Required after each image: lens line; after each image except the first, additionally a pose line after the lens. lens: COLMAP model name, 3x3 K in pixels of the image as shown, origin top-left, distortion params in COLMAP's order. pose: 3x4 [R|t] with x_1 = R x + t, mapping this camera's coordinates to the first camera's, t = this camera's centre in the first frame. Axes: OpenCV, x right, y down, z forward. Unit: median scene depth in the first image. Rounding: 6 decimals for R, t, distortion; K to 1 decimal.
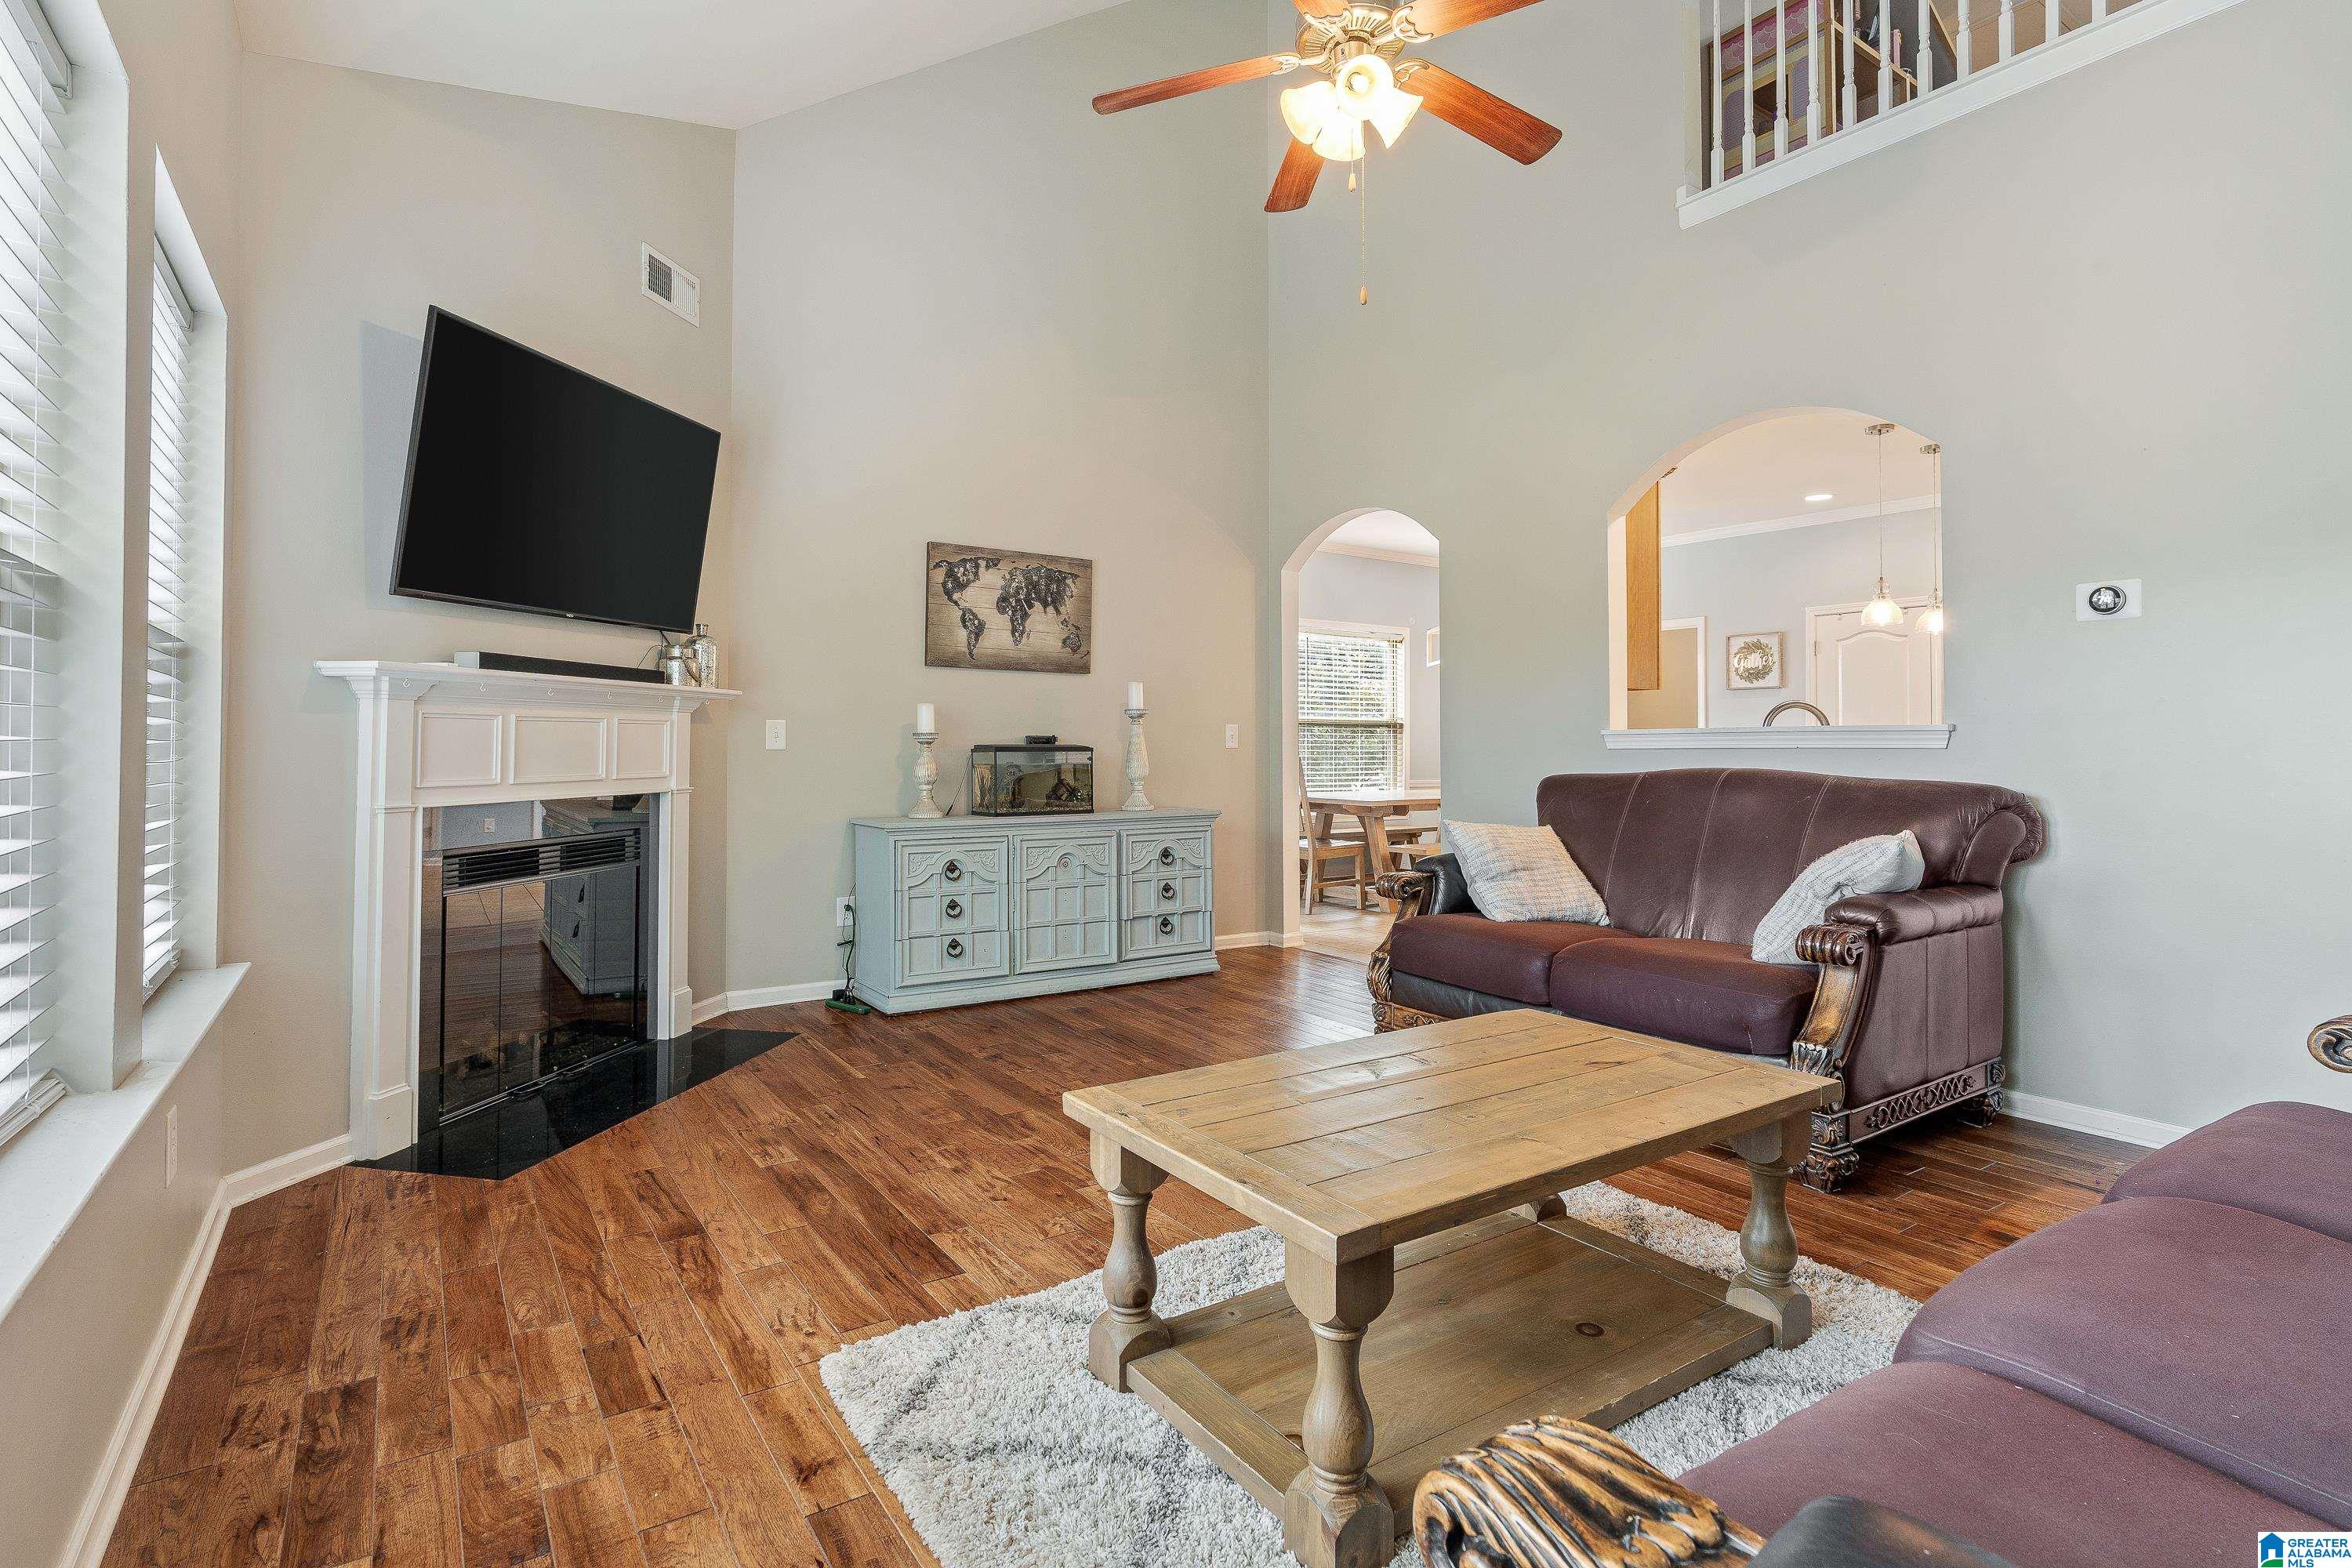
lens RADIAL K [[1138.2, 0, 1160.1], [0, 1138.2, 725.7], [0, 0, 1]] dist [0.000584, -0.000088]
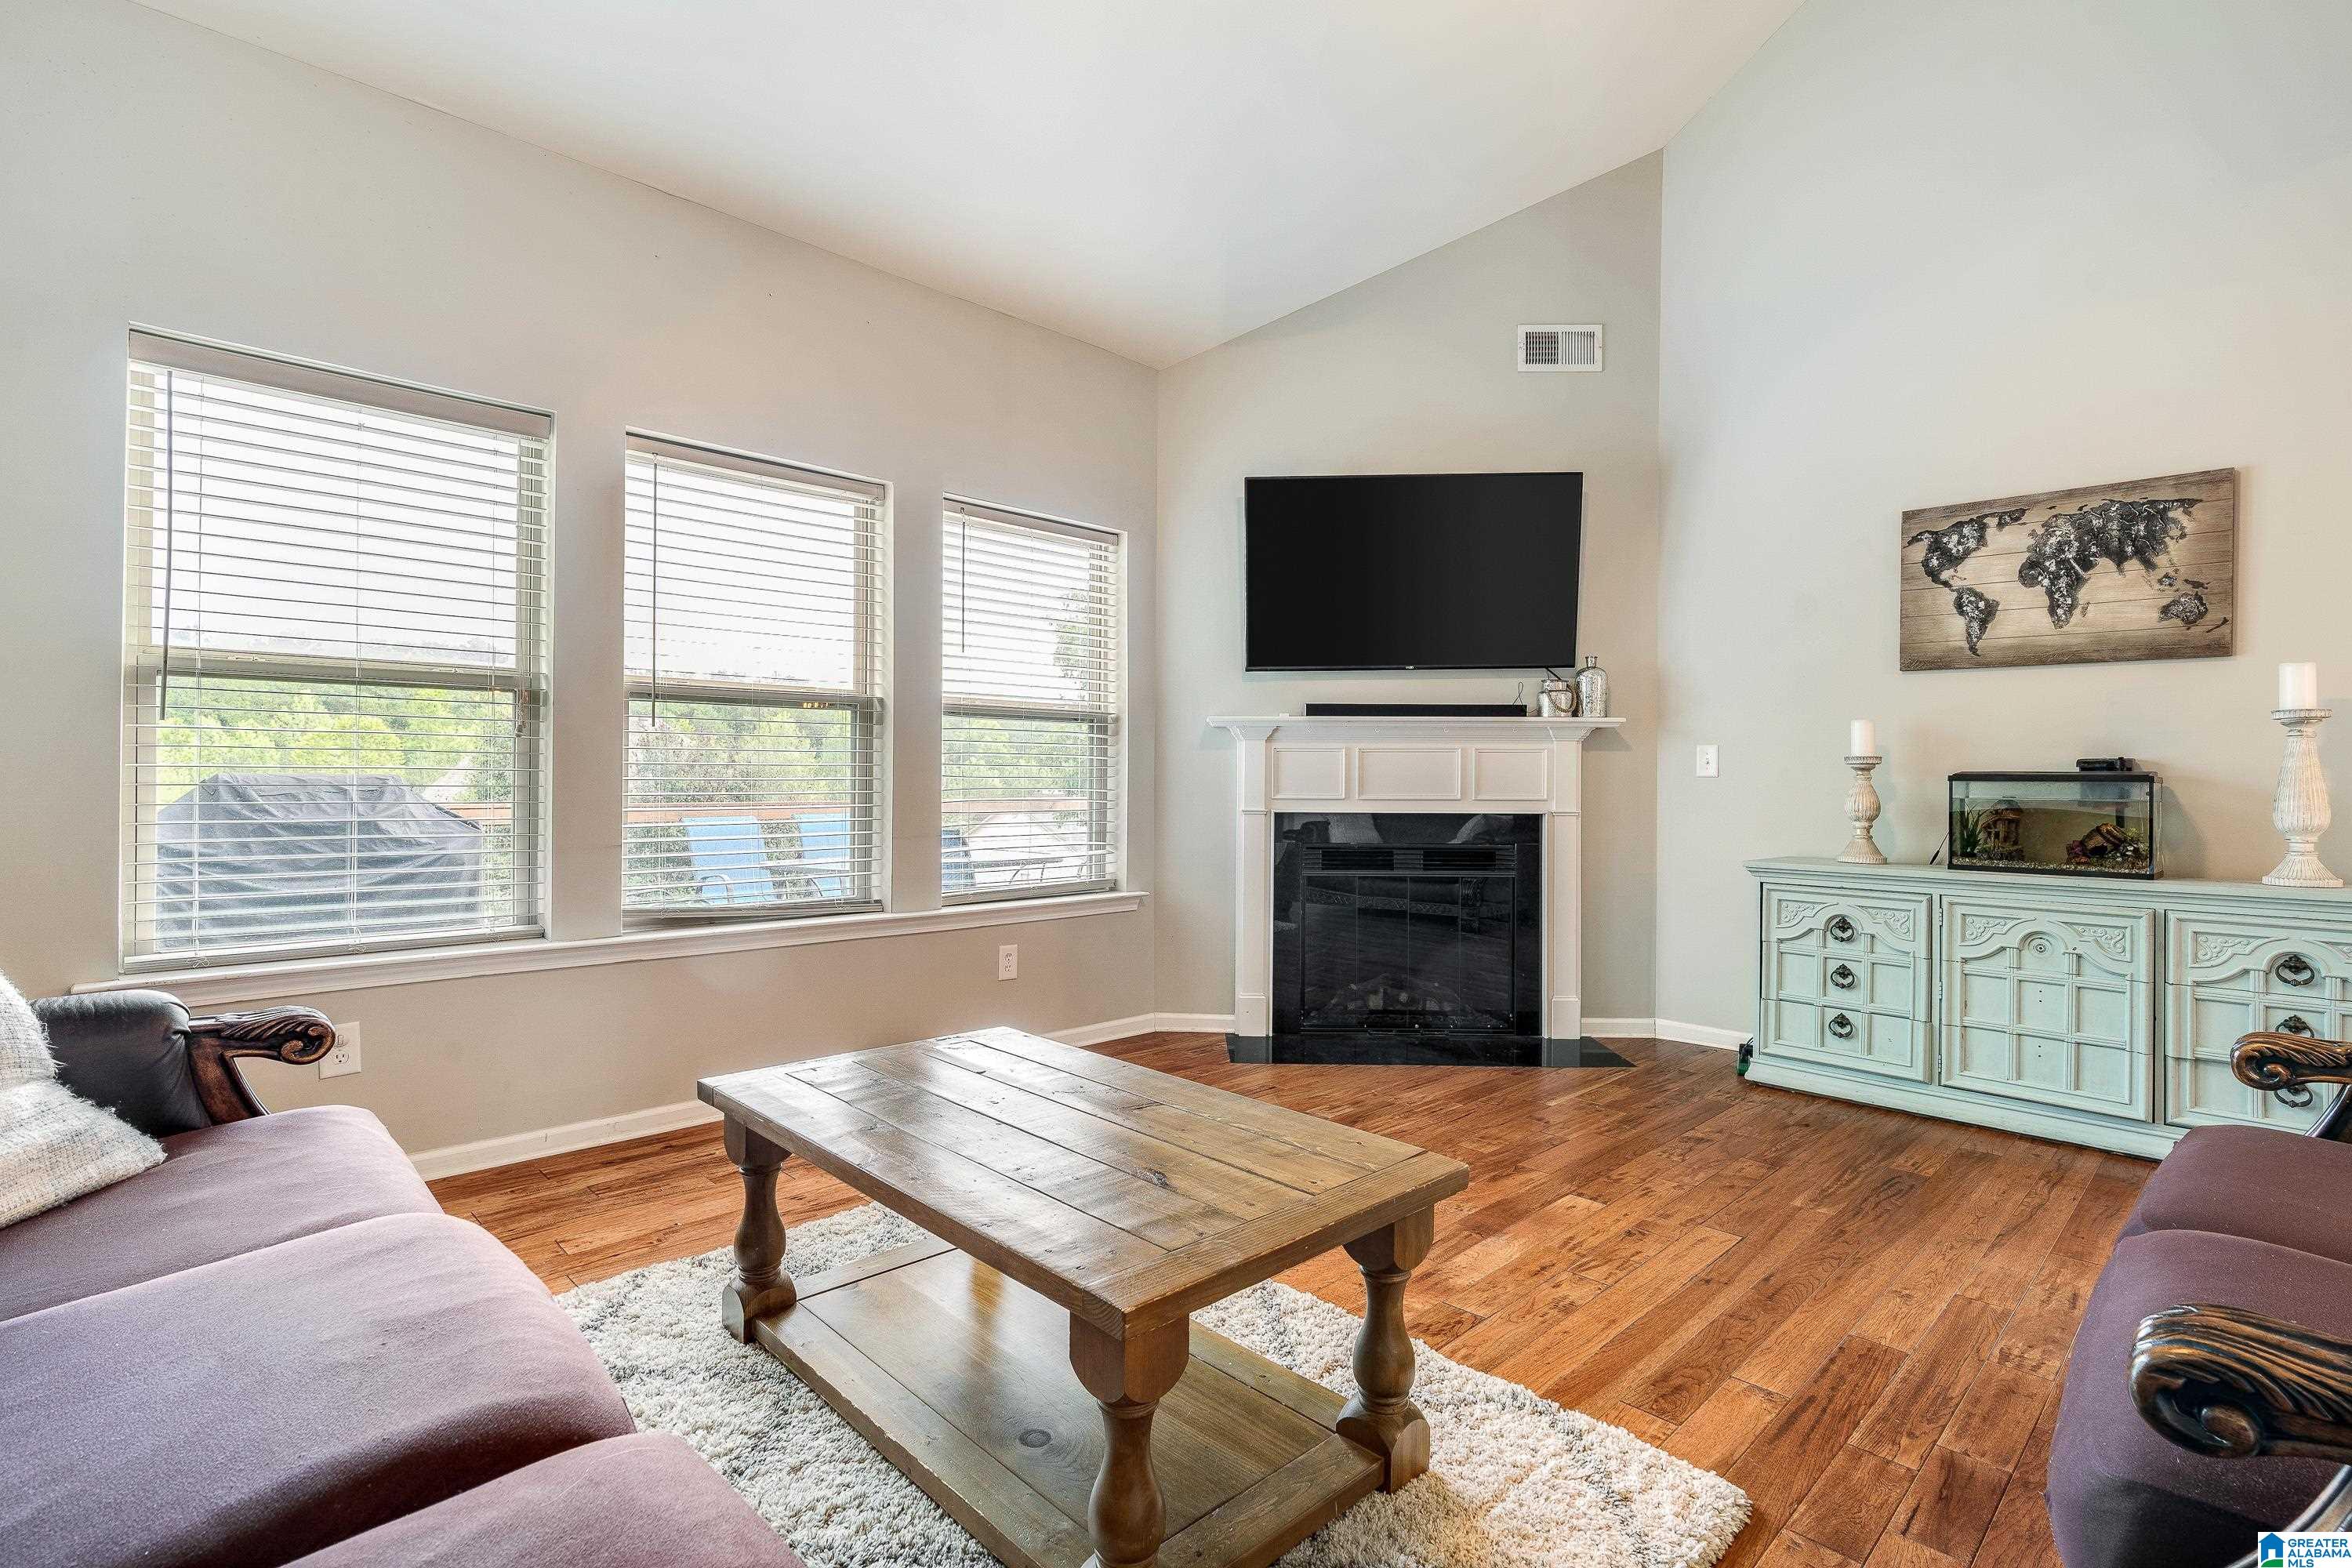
lens RADIAL K [[1138.2, 0, 1181.5], [0, 1138.2, 781.4], [0, 0, 1]] dist [0.000584, -0.000088]
pose [[0.188081, 0.004227, -0.982144, 0.465814], [0.011273, 0.999916, 0.006462, 0.012356], [0.982089, -0.012287, 0.188017, 0.359242]]
